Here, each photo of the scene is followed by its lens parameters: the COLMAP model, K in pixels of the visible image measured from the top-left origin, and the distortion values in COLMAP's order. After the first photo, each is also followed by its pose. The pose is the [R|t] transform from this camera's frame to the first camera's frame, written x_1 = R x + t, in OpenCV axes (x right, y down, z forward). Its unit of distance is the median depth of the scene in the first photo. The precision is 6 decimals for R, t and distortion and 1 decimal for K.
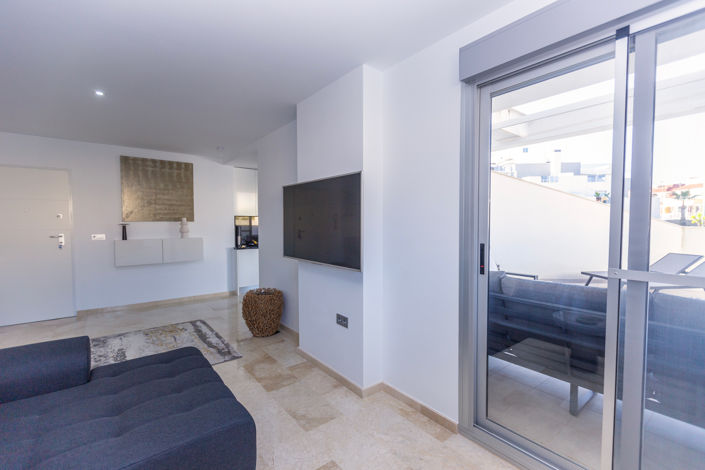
lens RADIAL K [[313.9, 0, 352.5], [0, 313.9, 235.0], [0, 0, 1]] dist [0.001608, 0.000089]
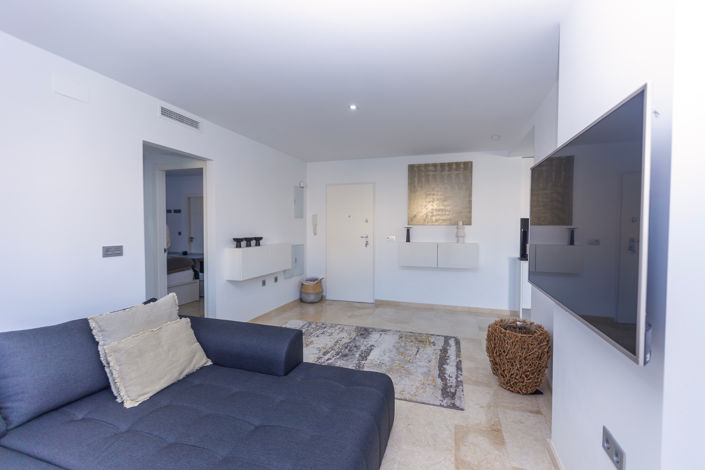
lens RADIAL K [[313.9, 0, 352.5], [0, 313.9, 235.0], [0, 0, 1]] dist [0.001608, 0.000089]
pose [[0.558330, 0.026461, -0.829197, 0.073137], [-0.037156, 0.999286, 0.006870, -0.010331], [0.828786, 0.026974, 0.558915, 0.271070]]
